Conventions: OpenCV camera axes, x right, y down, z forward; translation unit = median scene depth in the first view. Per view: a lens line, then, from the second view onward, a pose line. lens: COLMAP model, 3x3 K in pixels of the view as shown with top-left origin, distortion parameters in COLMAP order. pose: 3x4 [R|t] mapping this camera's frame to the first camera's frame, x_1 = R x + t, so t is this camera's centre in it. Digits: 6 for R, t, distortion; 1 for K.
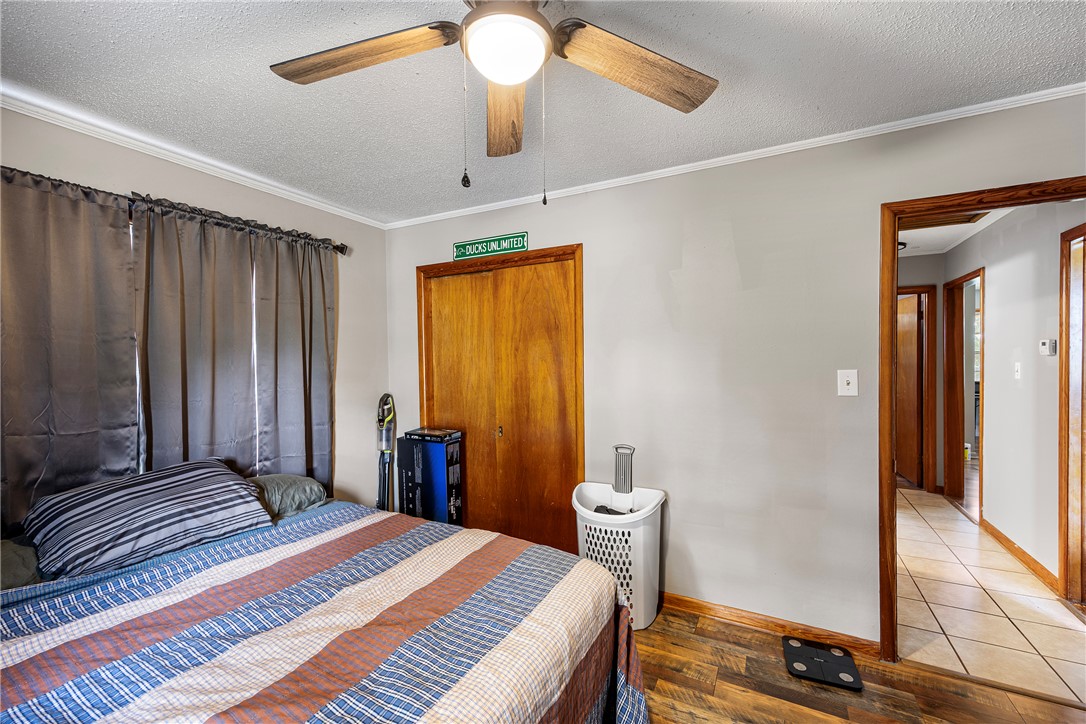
lens RADIAL K [[437.8, 0, 568.3], [0, 437.8, 363.1], [0, 0, 1]] dist [0.010520, -0.000054]
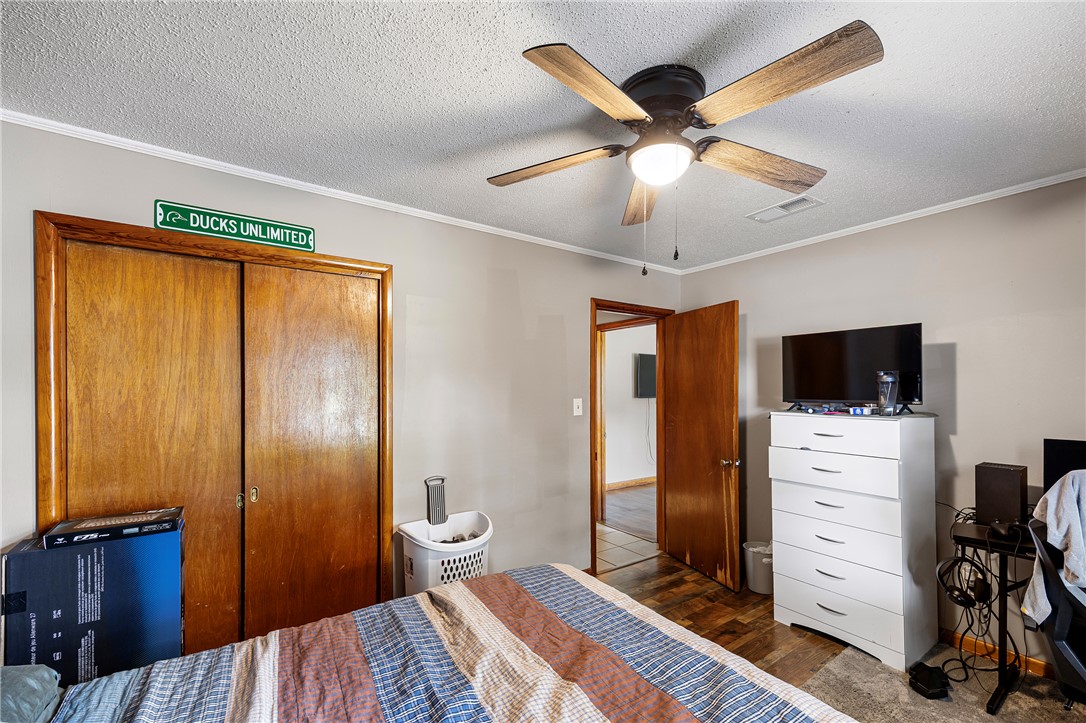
lens RADIAL K [[445.6, 0, 542.7], [0, 445.6, 387.2], [0, 0, 1]] dist [0.011820, 0.000001]
pose [[0.480147, 0.012824, 0.877094, -0.595556], [0.009407, 0.999760, -0.019767, 0.003444], [-0.877138, 0.017742, 0.479911, 0.261082]]
